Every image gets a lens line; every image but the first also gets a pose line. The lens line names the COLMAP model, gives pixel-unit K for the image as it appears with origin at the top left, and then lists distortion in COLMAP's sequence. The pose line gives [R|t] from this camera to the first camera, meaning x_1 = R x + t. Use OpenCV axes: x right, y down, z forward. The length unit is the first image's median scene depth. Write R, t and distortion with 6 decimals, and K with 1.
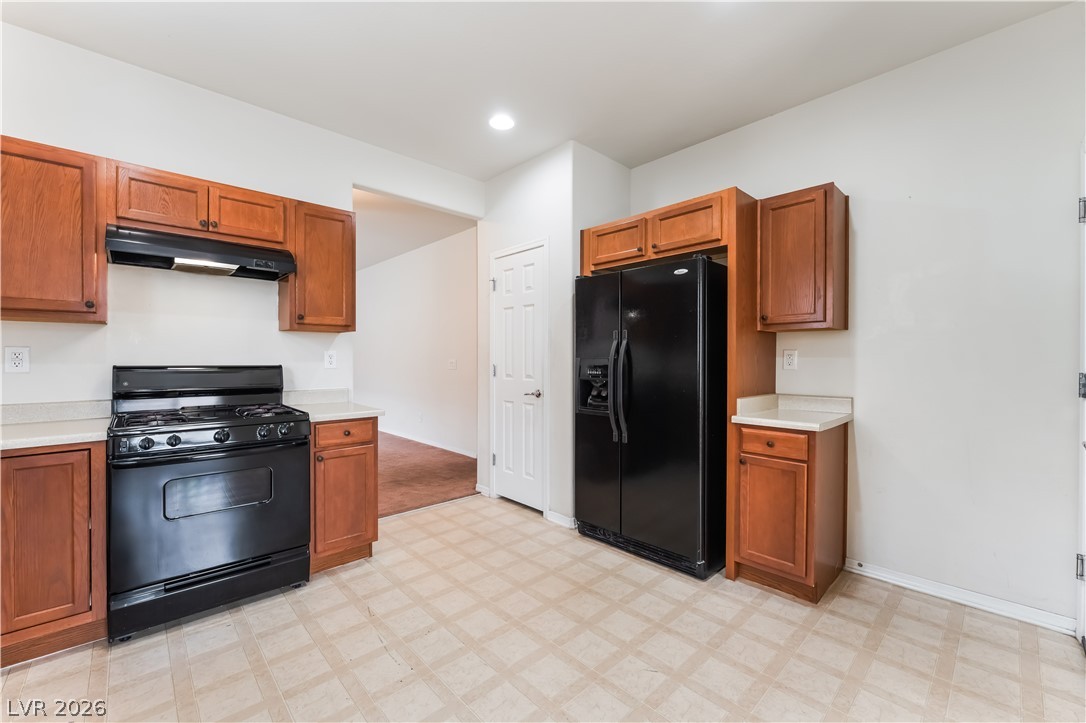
lens RADIAL K [[440.5, 0, 543.0], [0, 440.5, 361.5], [0, 0, 1]] dist [-0.002035, -0.000084]
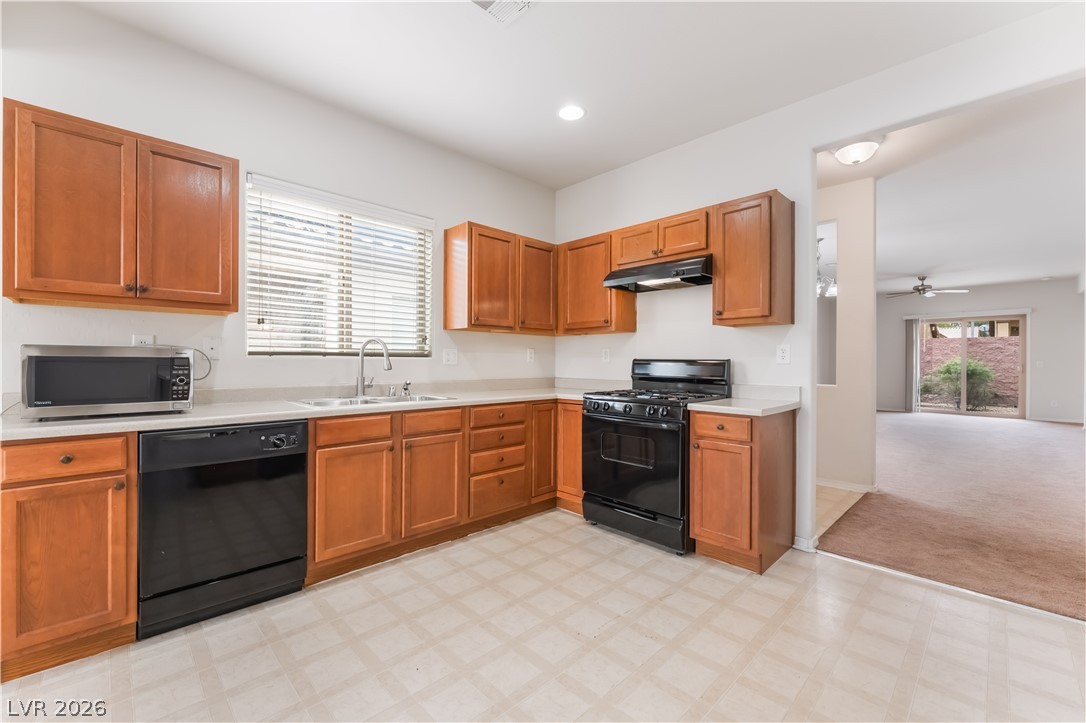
lens RADIAL K [[445.6, 0, 540.8], [0, 445.6, 362.4], [0, 0, 1]] dist [-0.003805, -0.000113]
pose [[0.017815, 0.000312, -0.999841, 0.534992], [-0.013296, 0.999912, 0.000075, 0.024045], [0.999753, 0.013292, 0.017818, 0.579144]]
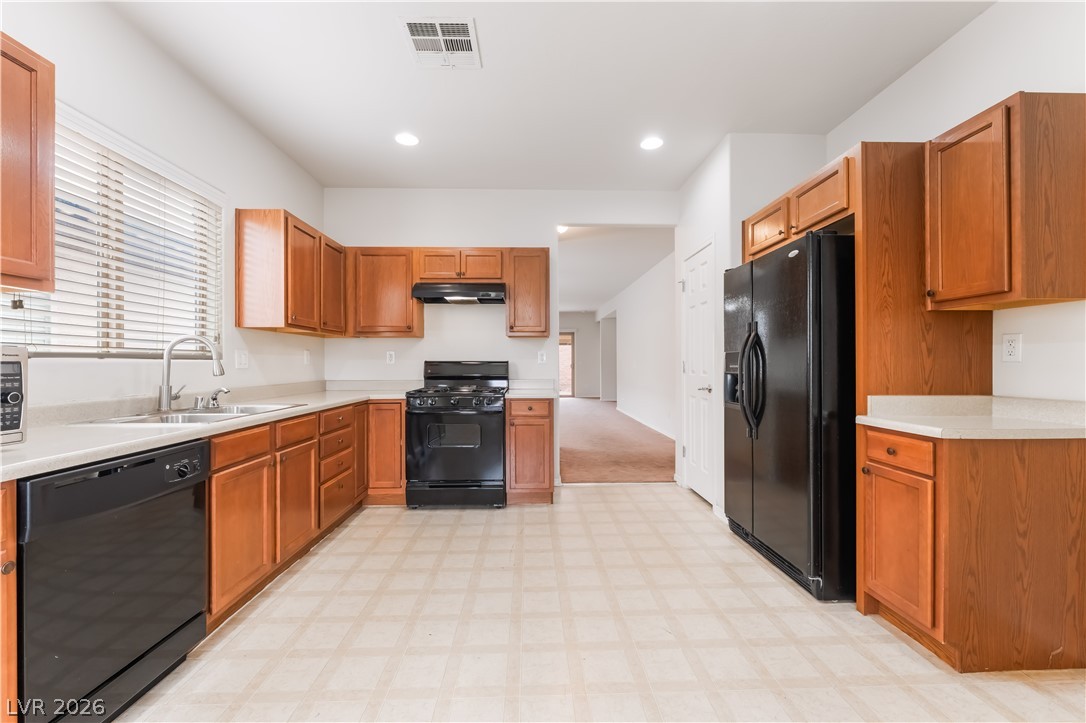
lens RADIAL K [[440.5, 0, 543.0], [0, 440.5, 361.5], [0, 0, 1]] dist [-0.002035, -0.000084]
pose [[0.750608, -0.006700, -0.660713, 0.509979], [-0.000321, 0.999945, -0.010504, 0.028444], [0.660747, 0.008097, 0.750565, -0.024231]]
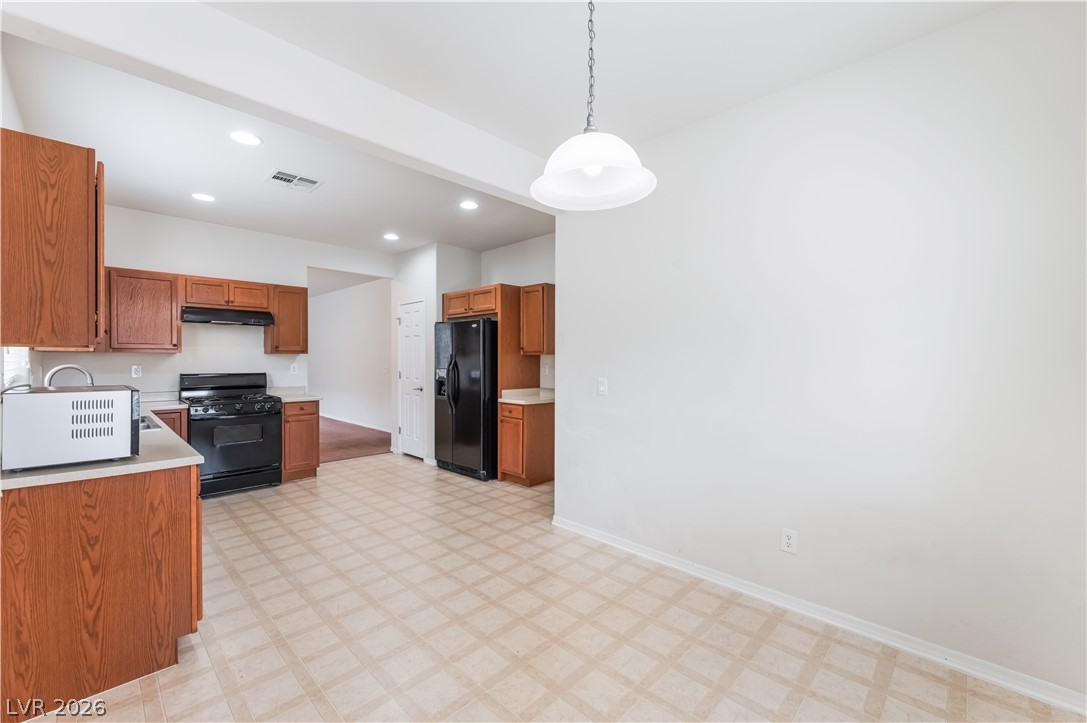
lens RADIAL K [[440.3, 0, 543.5], [0, 440.3, 363.7], [0, 0, 1]] dist [-0.010008, -0.000047]
pose [[0.998841, -0.000632, 0.048134, 0.511581], [0.000460, 0.999993, 0.003587, -0.039320], [-0.048136, -0.003561, 0.998834, -0.952493]]
